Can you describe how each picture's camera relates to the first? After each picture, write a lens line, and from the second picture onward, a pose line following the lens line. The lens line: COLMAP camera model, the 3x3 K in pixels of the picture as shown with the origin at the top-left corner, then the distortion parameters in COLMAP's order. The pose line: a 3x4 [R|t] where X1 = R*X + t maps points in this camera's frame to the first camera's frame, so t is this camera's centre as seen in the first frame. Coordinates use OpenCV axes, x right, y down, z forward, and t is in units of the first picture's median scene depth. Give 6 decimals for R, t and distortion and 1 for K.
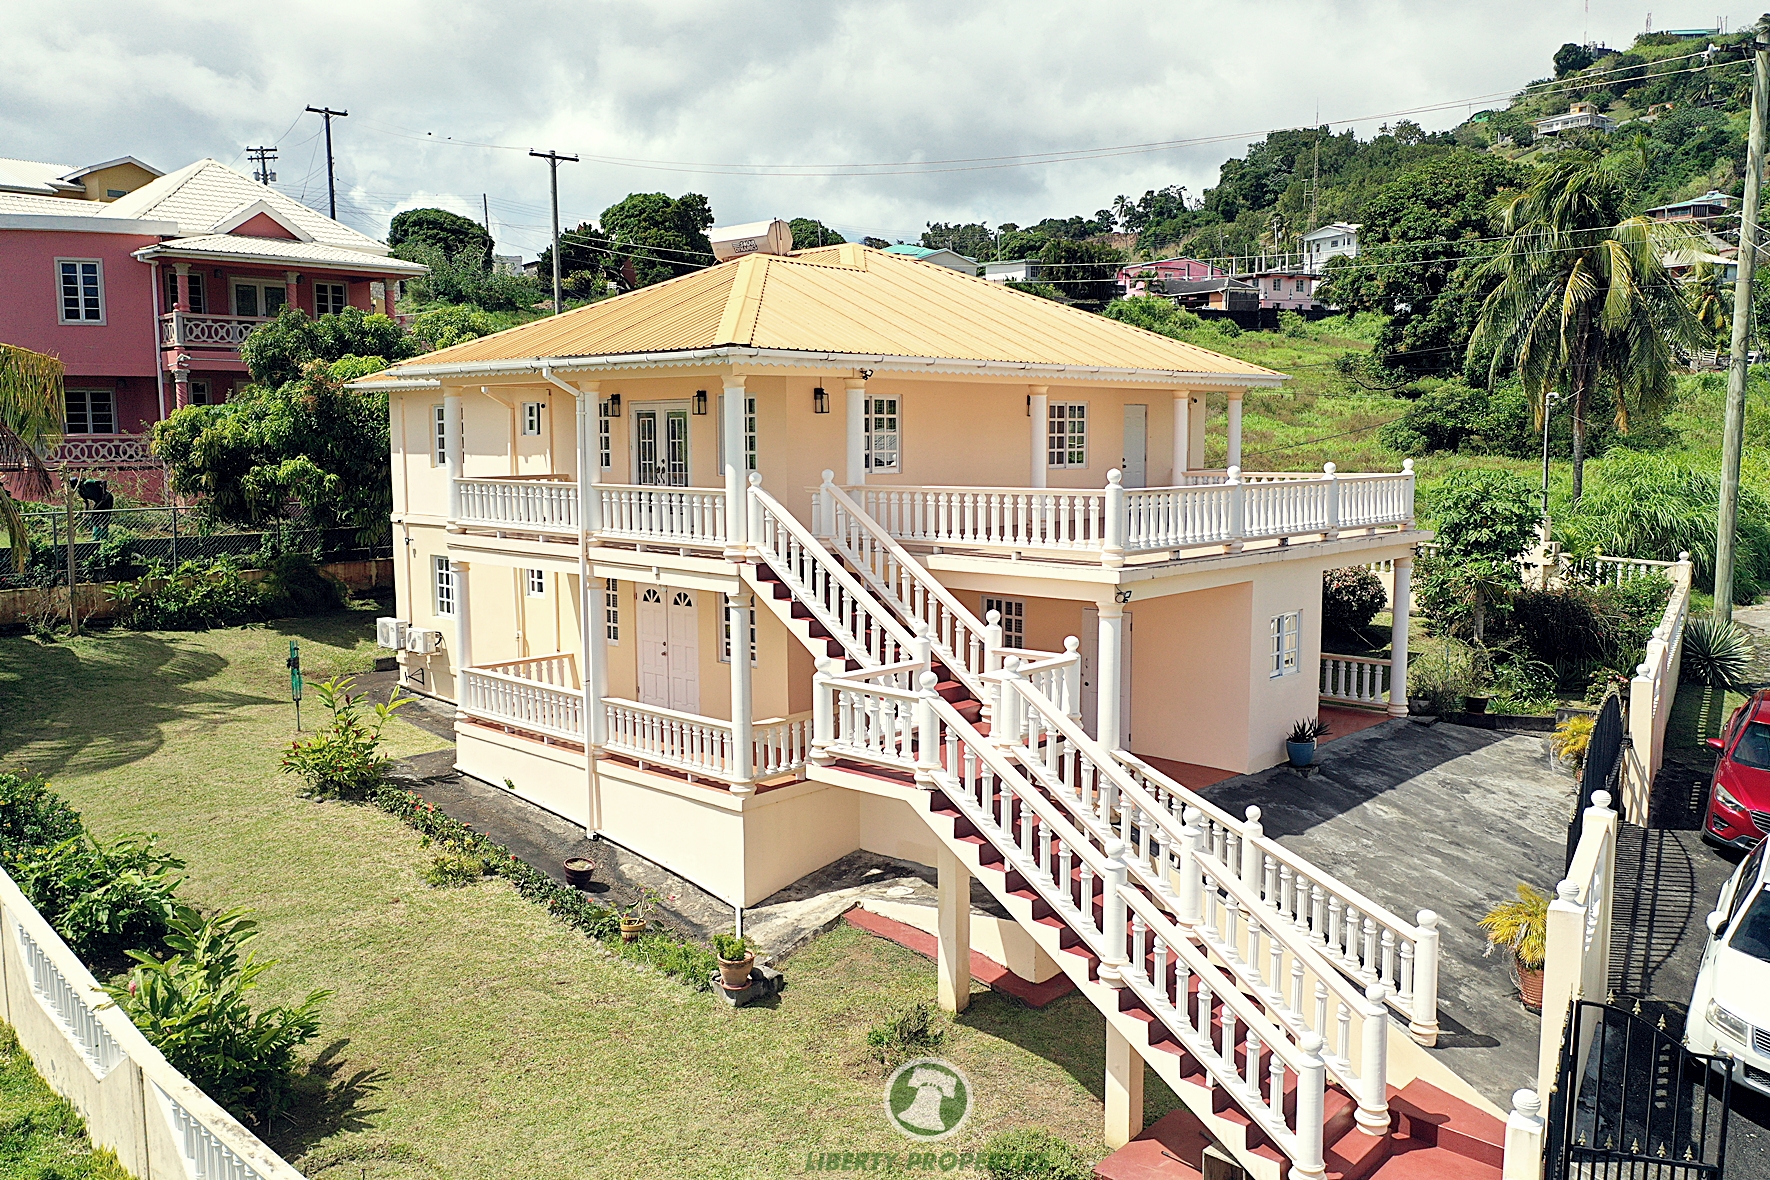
lens RADIAL K [[1390.9, 0, 885.0], [0, 1390.9, 590.0], [0, 0, 1]] dist [-0.001641, -0.006677]
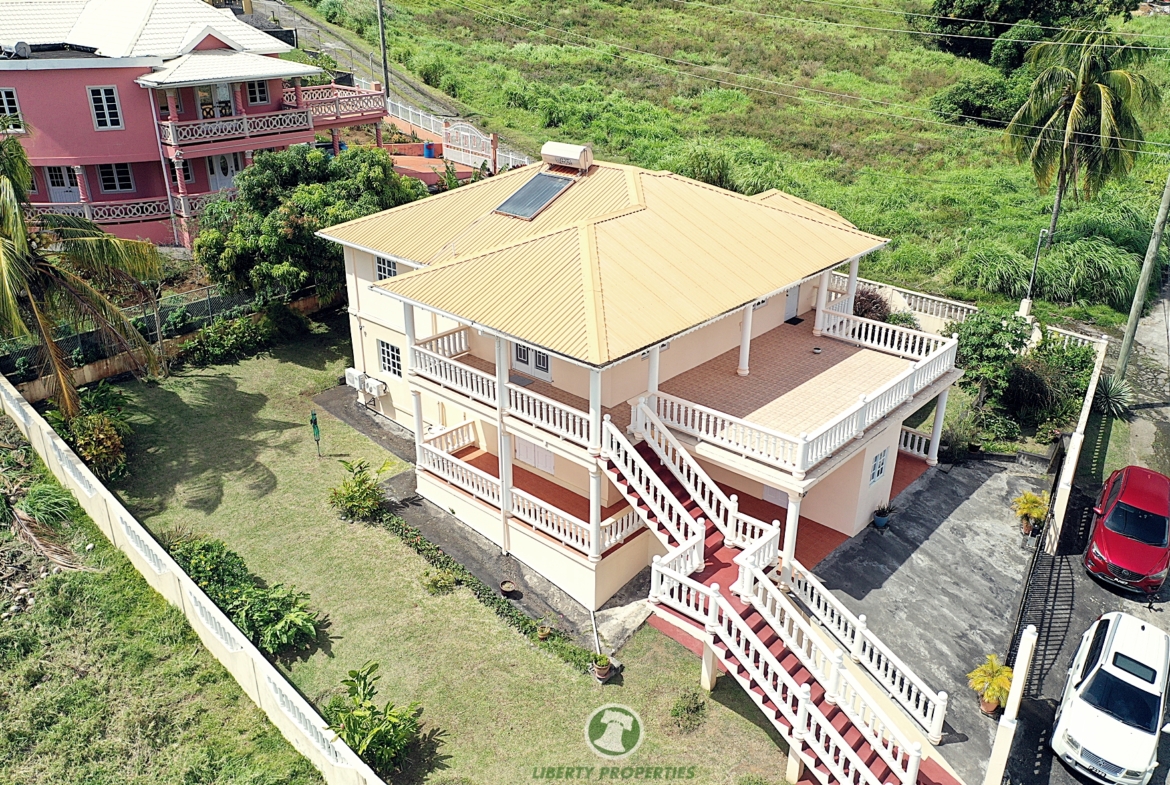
lens RADIAL K [[925.9, 0, 585.0], [0, 925.9, 392.5], [0, 0, 1]] dist [-0.003454, 0.004189]
pose [[0.999809, 0.001652, 0.019495, -0.118464], [-0.007580, 0.951308, 0.308148, -0.396283], [-0.018037, -0.308237, 0.951139, -0.129605]]
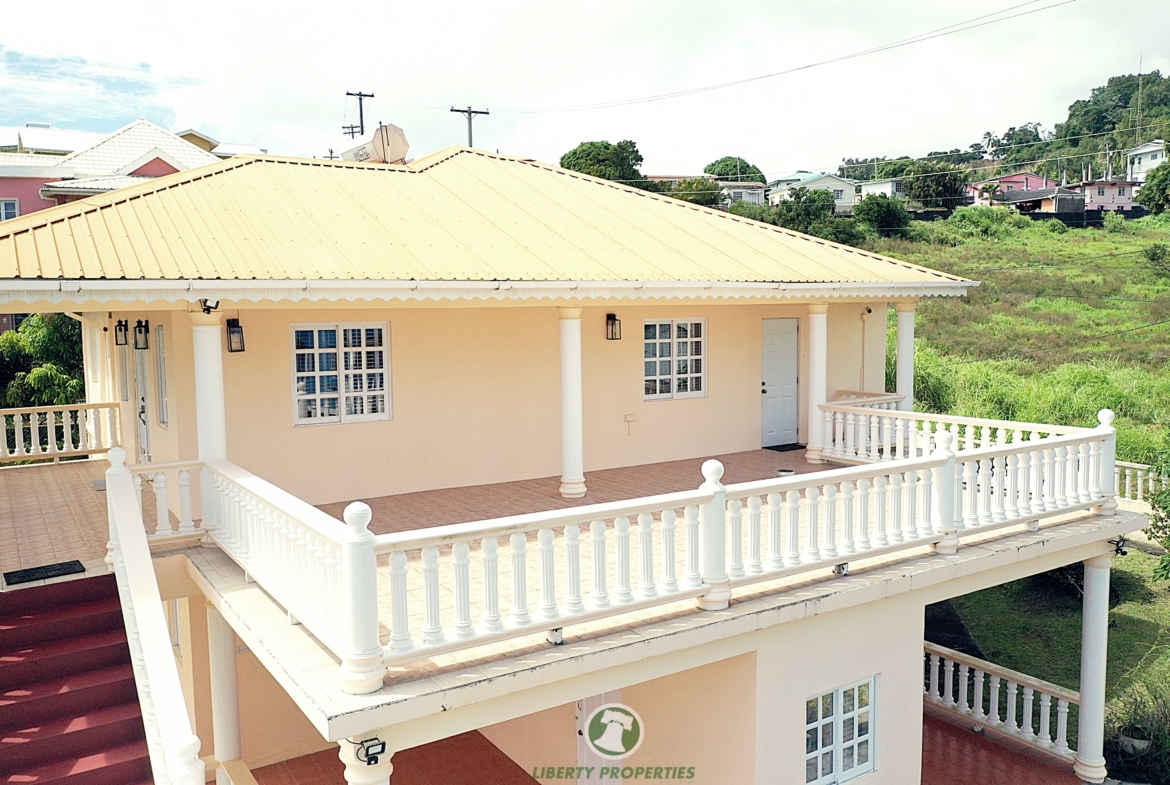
lens RADIAL K [[933.0, 0, 585.0], [0, 933.0, 392.5], [0, 0, 1]] dist [-0.002851, 0.001791]
pose [[0.970002, 0.013610, -0.242715, 0.250765], [-0.018660, 0.999654, -0.018521, -0.093095], [0.242379, 0.022494, 0.969921, 0.518341]]
